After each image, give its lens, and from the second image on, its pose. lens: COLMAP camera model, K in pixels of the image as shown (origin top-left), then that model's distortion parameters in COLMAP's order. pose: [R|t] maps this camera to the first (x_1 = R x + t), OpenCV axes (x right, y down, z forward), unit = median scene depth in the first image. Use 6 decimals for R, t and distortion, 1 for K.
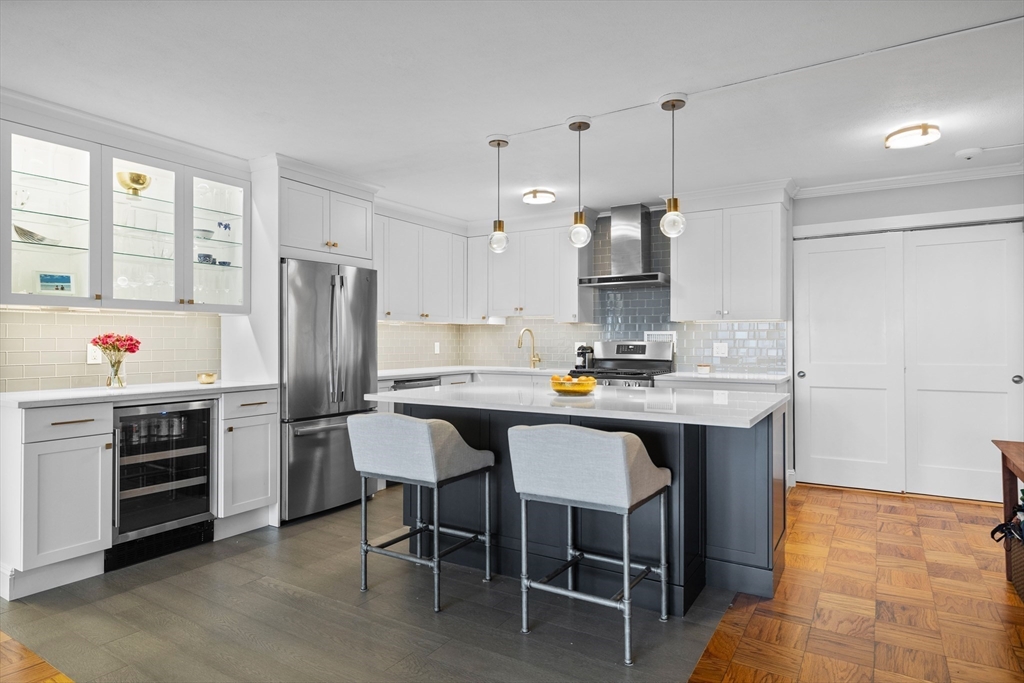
lens RADIAL K [[602.9, 0, 563.8], [0, 602.9, 338.2], [0, 0, 1]] dist [0.006512, 0.000366]
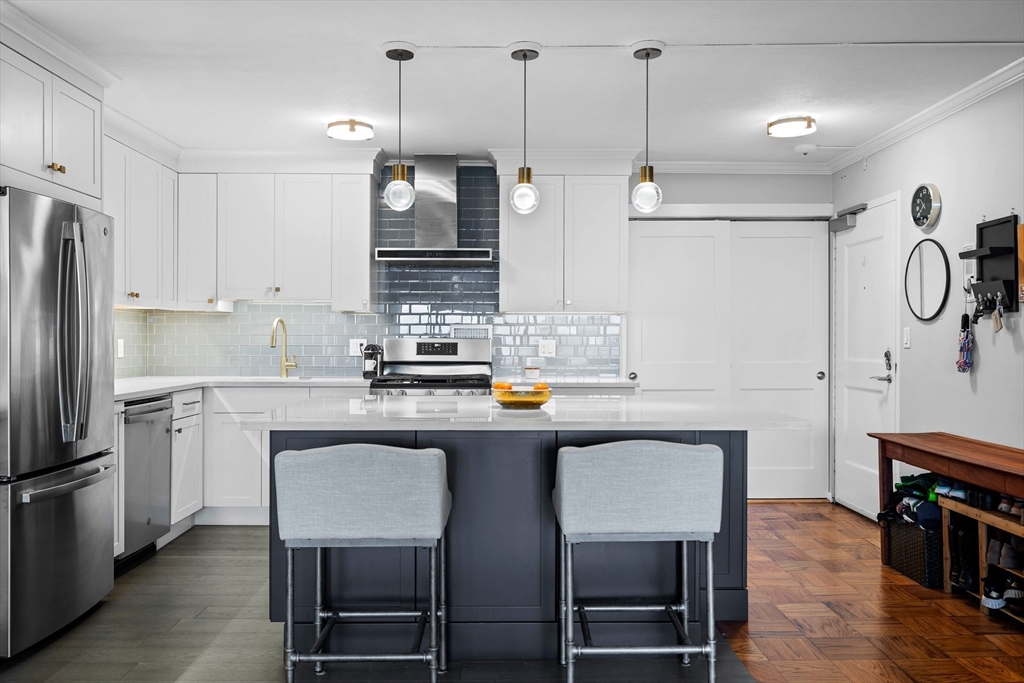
lens RADIAL K [[832.2, 0, 520.0], [0, 832.2, 339.8], [0, 0, 1]] dist [0.004762, 0.000919]
pose [[0.842492, 0.000263, 0.538709, -0.481866], [-0.003637, 0.999980, 0.005199, 0.002829], [-0.538696, -0.006340, 0.842476, 0.101489]]
